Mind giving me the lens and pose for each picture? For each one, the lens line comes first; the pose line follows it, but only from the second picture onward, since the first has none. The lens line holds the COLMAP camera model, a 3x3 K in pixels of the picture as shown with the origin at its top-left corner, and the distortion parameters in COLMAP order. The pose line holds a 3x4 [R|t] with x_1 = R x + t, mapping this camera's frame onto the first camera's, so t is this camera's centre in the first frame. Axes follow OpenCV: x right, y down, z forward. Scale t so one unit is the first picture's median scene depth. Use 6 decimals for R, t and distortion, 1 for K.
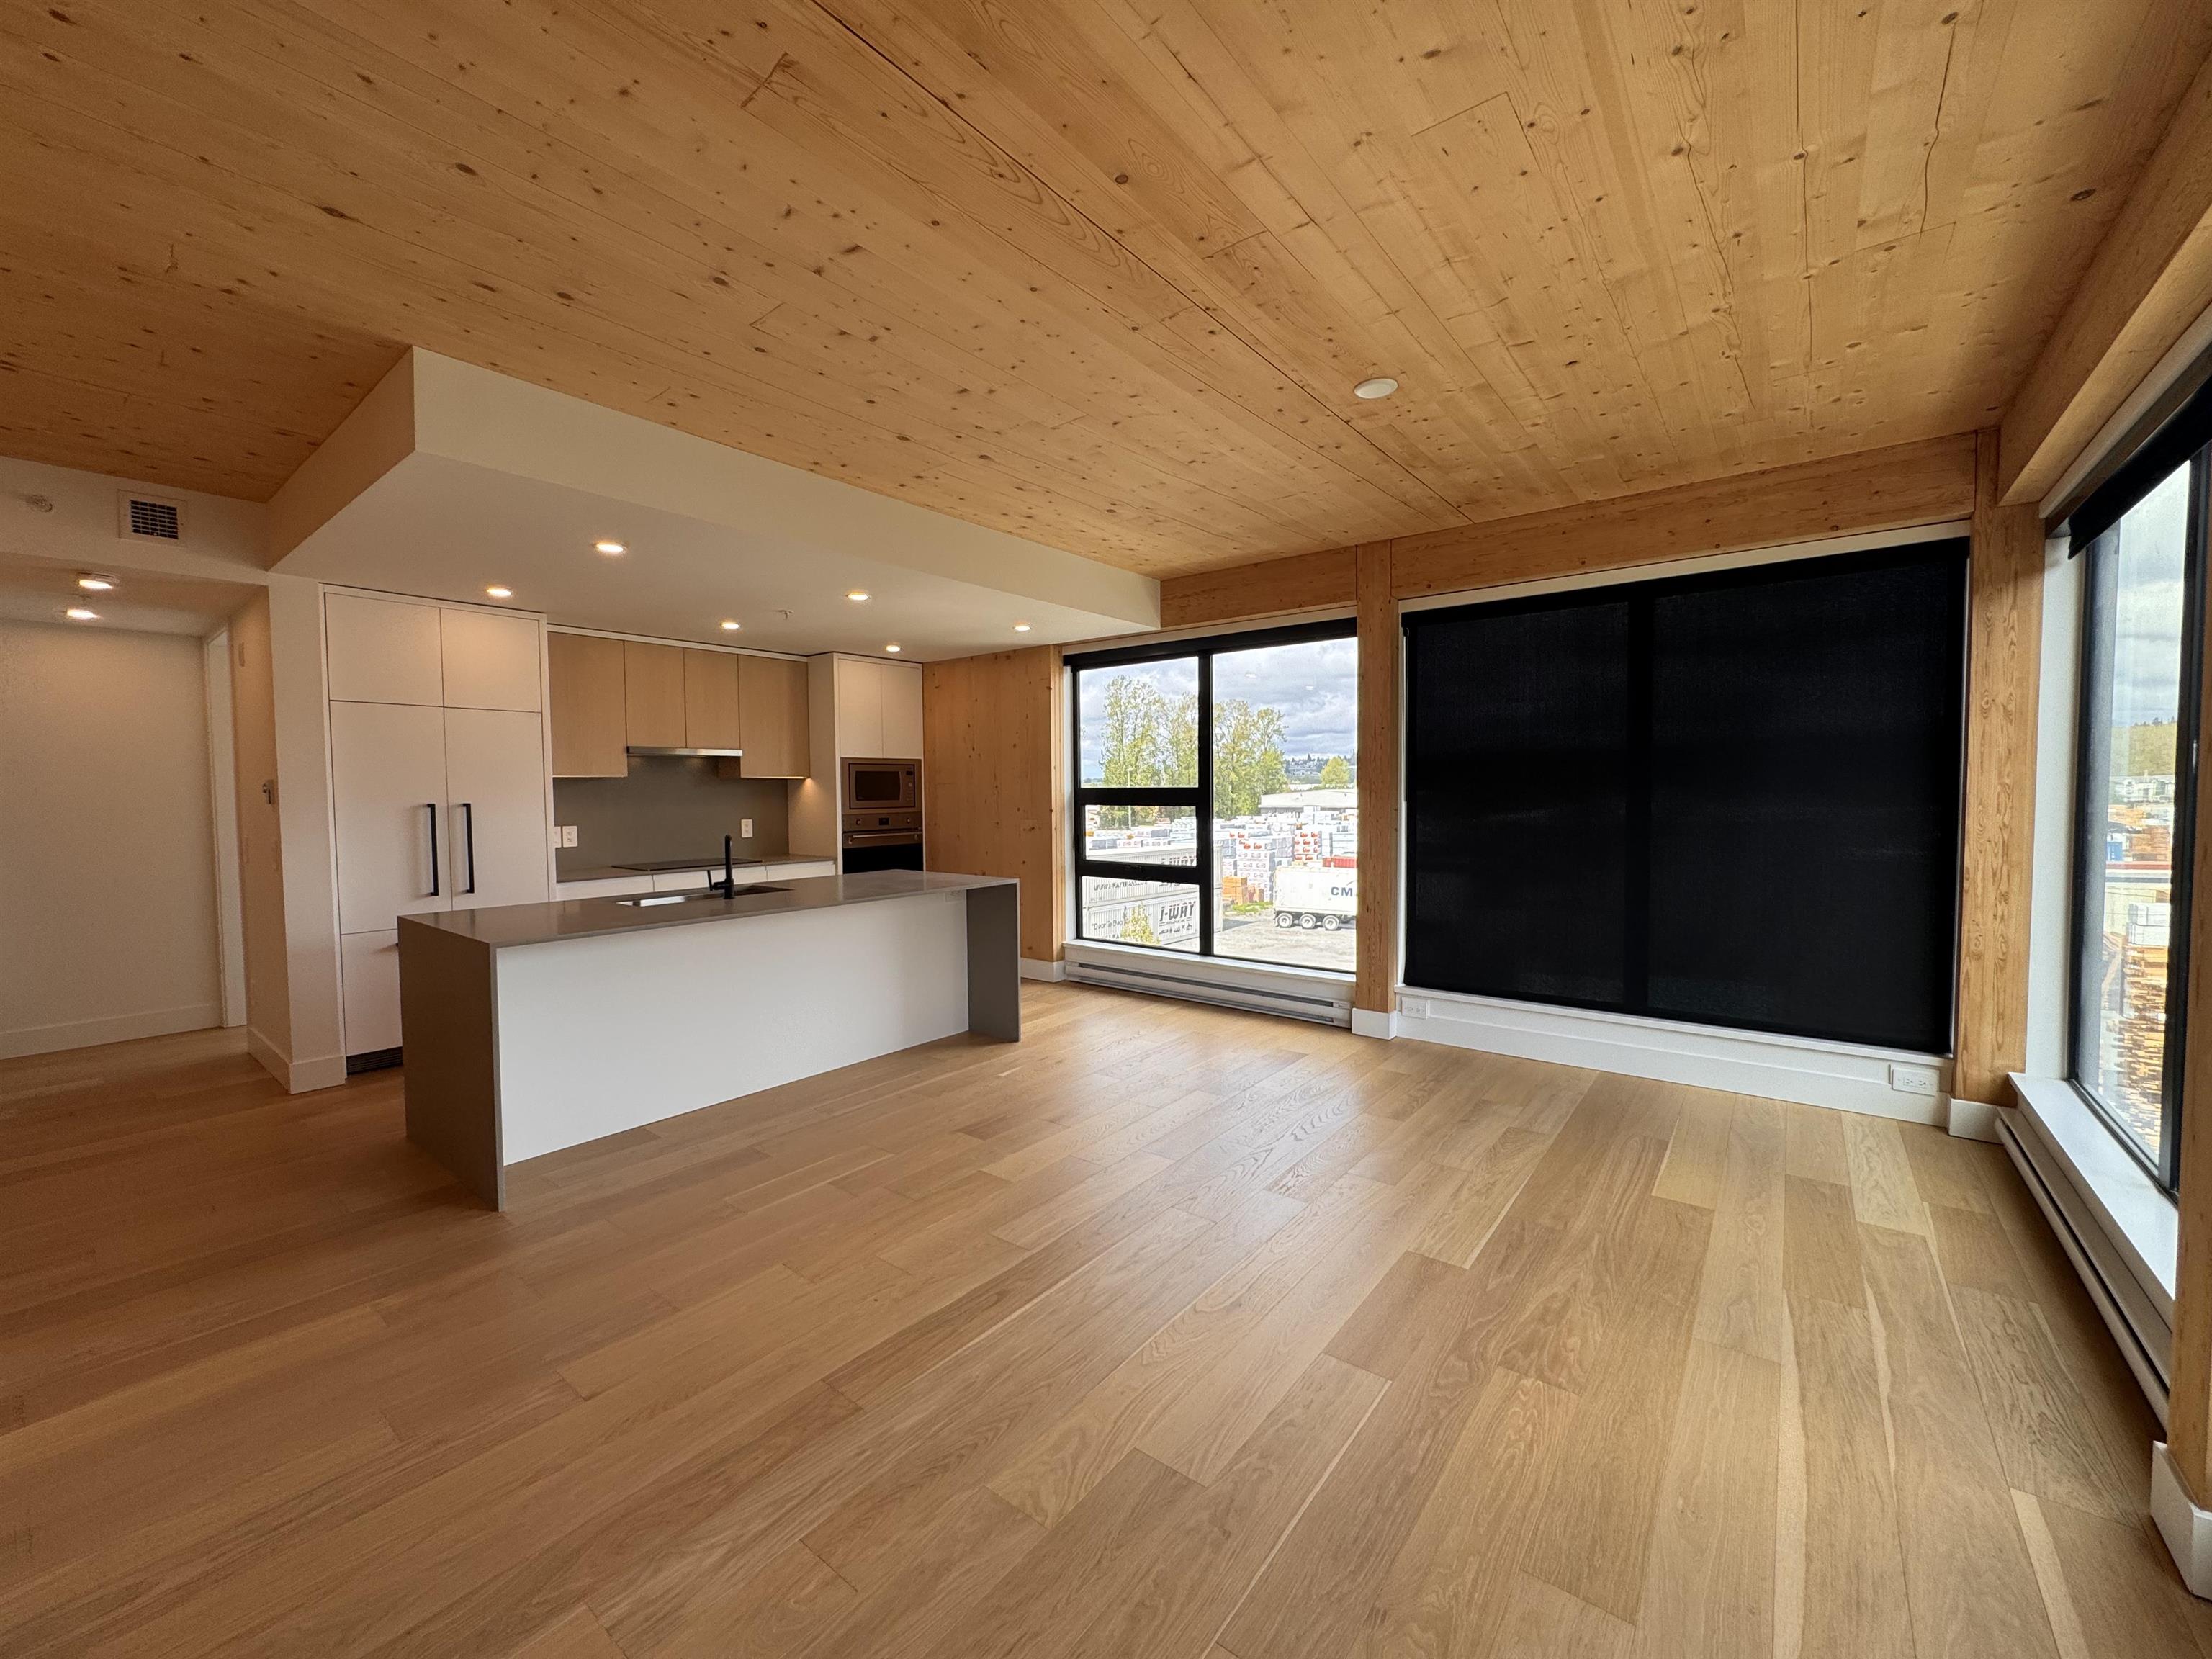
lens RADIAL K [[880.8, 0, 1105.7], [0, 880.8, 825.2], [0, 0, 1]] dist [-0.001934, 0.000331]
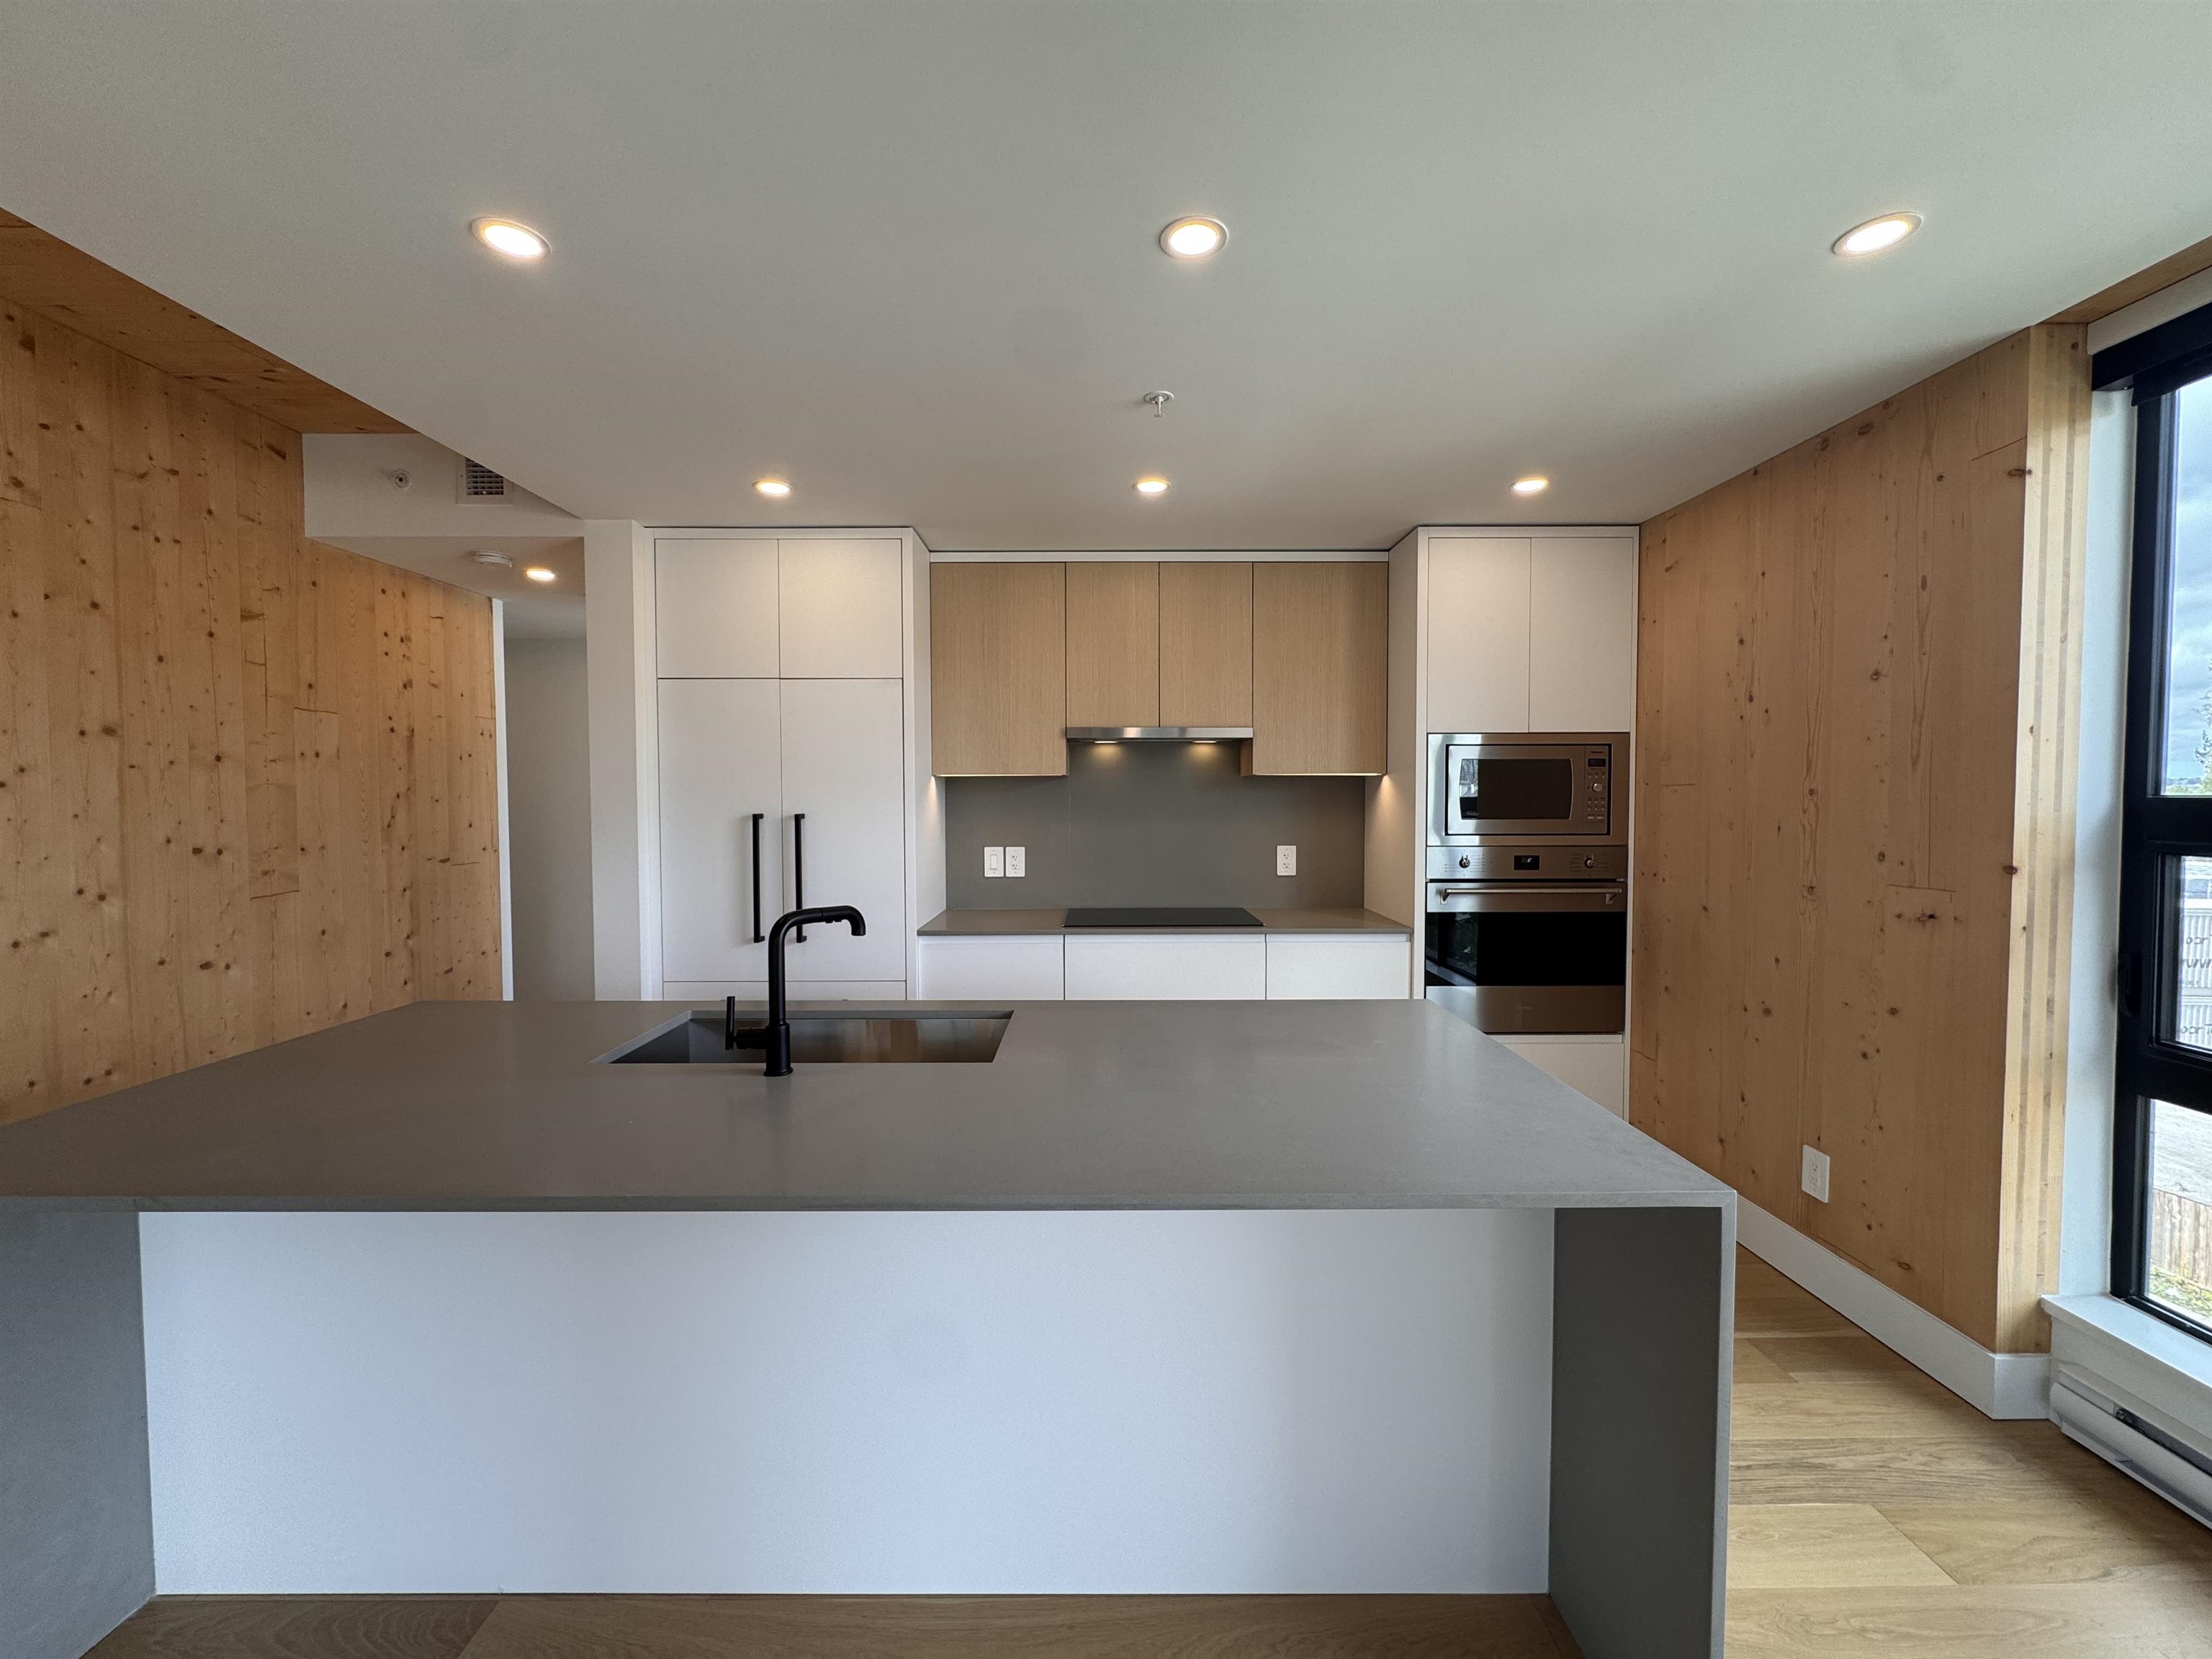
lens RADIAL K [[880.8, 0, 1108.3], [0, 880.8, 827.1], [0, 0, 1]] dist [-0.001934, 0.000331]
pose [[0.624480, 0.032309, -0.780372, -0.019742], [-0.034647, 0.999306, 0.013647, -0.025720], [0.780272, 0.018515, 0.625166, 0.591554]]
